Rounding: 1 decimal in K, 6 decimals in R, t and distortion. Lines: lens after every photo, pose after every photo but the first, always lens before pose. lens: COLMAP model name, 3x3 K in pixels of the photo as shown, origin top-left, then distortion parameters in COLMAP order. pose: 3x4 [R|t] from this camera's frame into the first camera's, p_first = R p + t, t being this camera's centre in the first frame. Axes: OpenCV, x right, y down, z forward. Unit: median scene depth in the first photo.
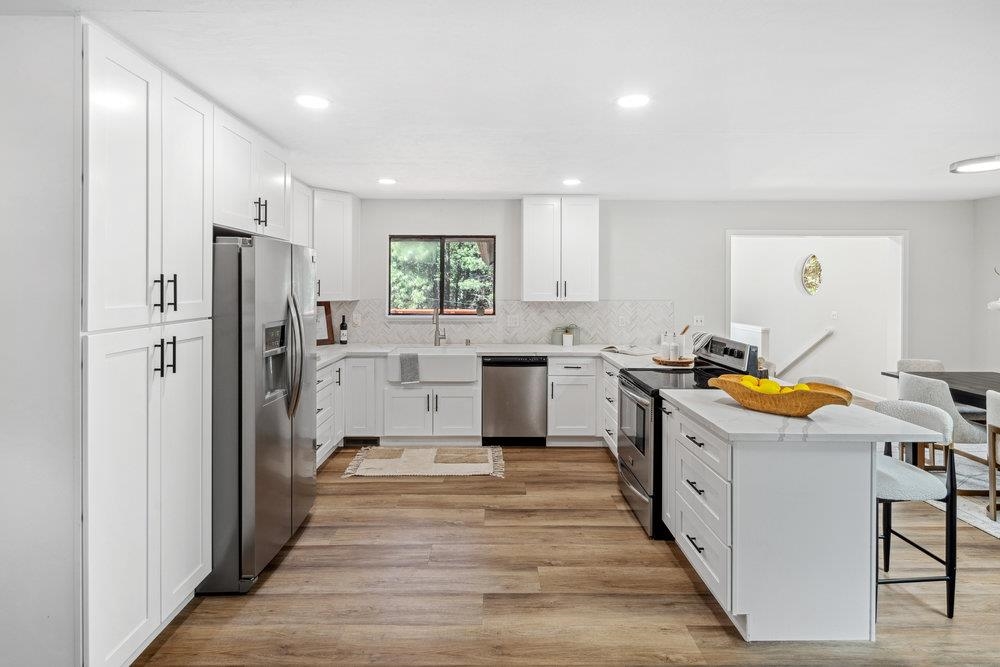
lens RADIAL K [[487.0, 0, 494.1], [0, 487.0, 331.2], [0, 0, 1]] dist [0.000973, 0.000774]
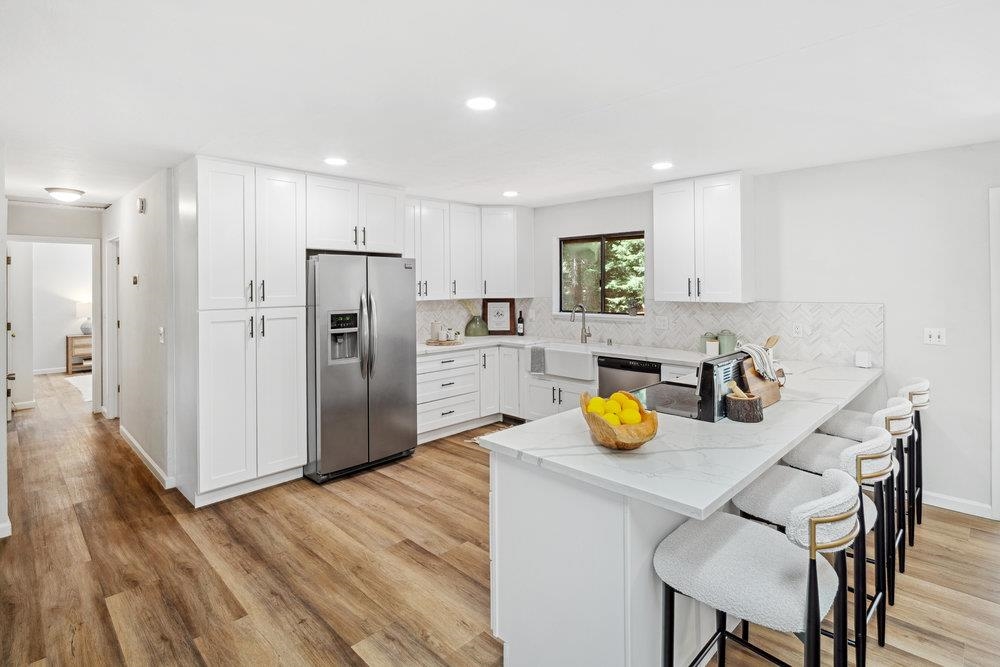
lens RADIAL K [[487.0, 0, 498.2], [0, 487.0, 335.7], [0, 0, 1]] dist [0.000973, 0.000774]
pose [[0.714132, 0.066022, -0.696890, 0.524295], [-0.057729, 0.997706, 0.035362, -0.012837], [0.697626, 0.014978, 0.716305, 0.152607]]
